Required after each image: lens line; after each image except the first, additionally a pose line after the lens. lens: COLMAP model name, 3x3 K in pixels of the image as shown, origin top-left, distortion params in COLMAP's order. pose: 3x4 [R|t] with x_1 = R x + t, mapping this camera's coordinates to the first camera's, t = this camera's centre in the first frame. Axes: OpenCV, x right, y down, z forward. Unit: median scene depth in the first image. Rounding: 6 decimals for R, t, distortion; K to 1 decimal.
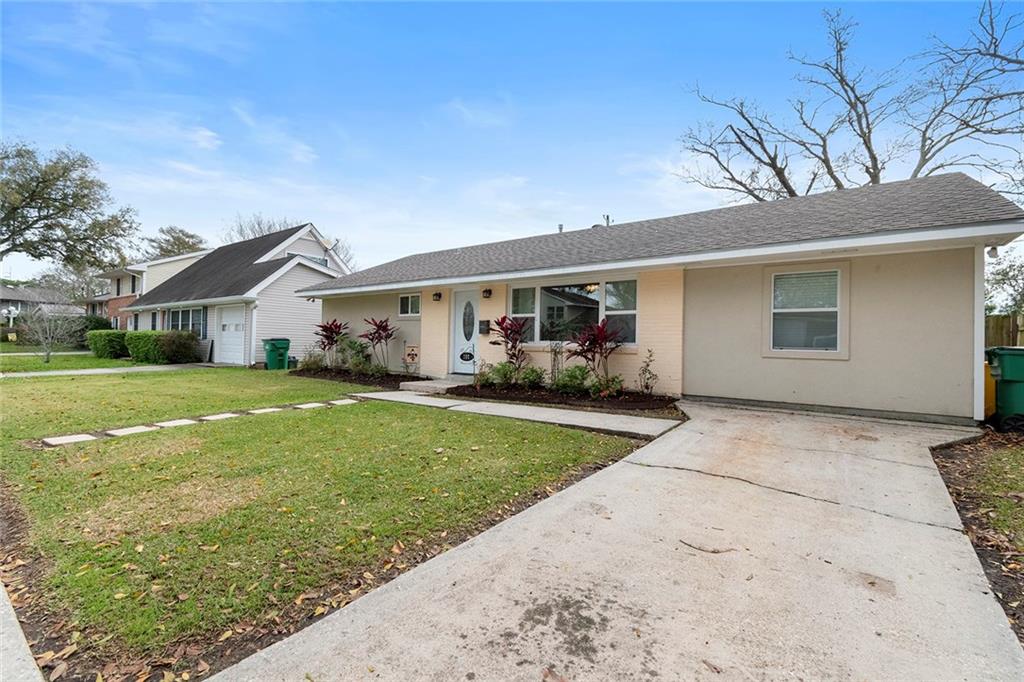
lens RADIAL K [[458.8, 0, 511.8], [0, 458.8, 339.4], [0, 0, 1]] dist [0.002161, -0.001074]
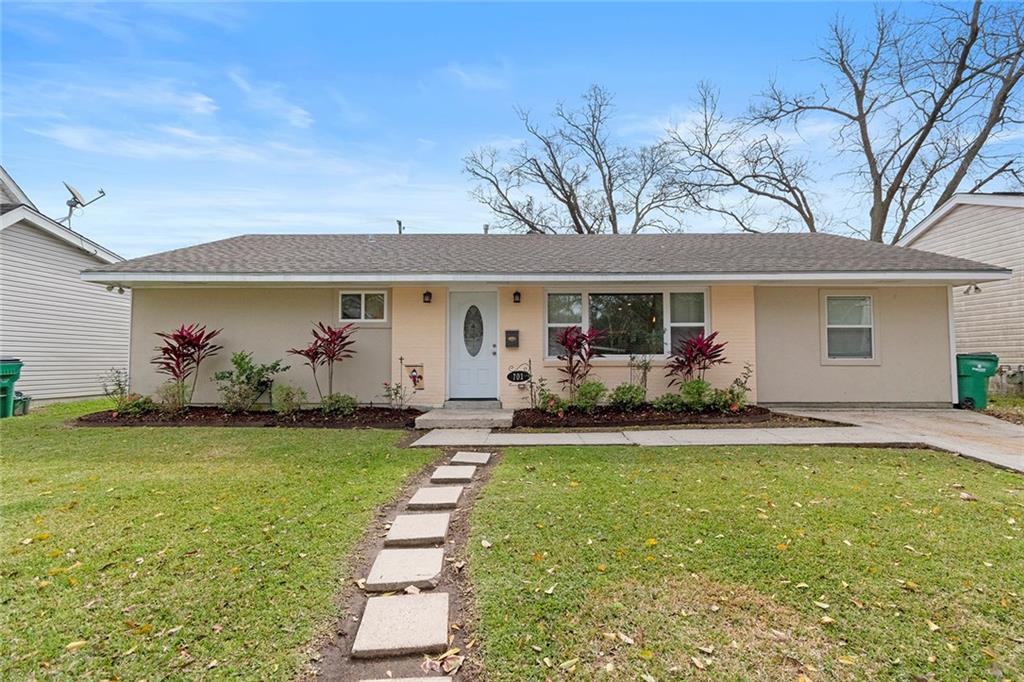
lens RADIAL K [[458.8, 0, 514.0], [0, 458.8, 342.9], [0, 0, 1]] dist [0.002161, -0.001074]
pose [[0.801890, 0.001031, 0.597471, -0.514999], [0.012327, 0.999757, -0.018269, -0.004604], [-0.597345, 0.022015, 0.801682, 0.343911]]
